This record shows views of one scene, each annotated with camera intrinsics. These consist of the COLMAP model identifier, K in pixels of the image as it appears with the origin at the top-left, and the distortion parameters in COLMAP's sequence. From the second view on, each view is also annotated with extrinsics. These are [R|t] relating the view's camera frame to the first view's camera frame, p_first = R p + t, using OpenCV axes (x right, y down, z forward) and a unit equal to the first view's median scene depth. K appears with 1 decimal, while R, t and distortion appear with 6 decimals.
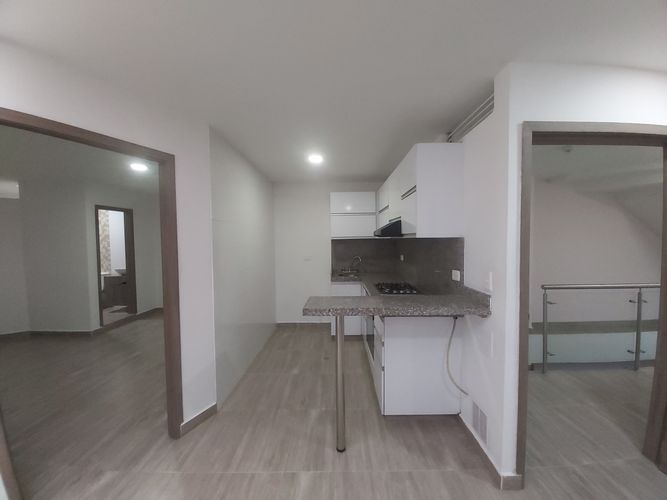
lens RADIAL K [[259.7, 0, 340.5], [0, 259.7, 251.1], [0, 0, 1]] dist [0.019742, -0.018486]
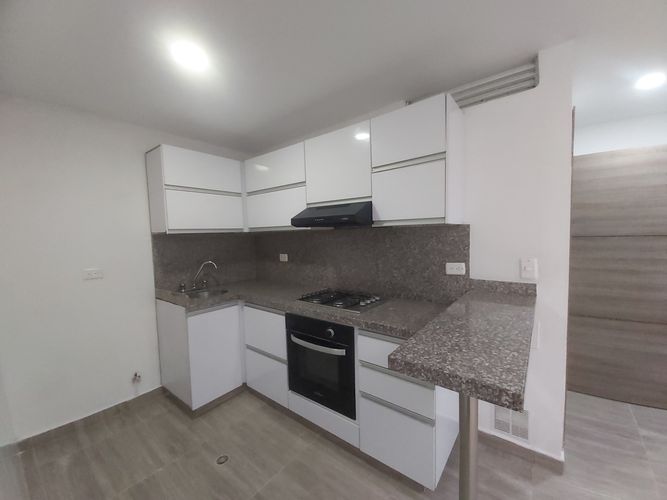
lens RADIAL K [[259.7, 0, 340.5], [0, 259.7, 251.1], [0, 0, 1]] dist [0.019742, -0.018486]
pose [[0.611265, -0.054045, 0.789578, -0.492353], [0.053213, 0.998215, 0.027131, -0.009481], [-0.789635, 0.025431, 0.613050, 0.803650]]
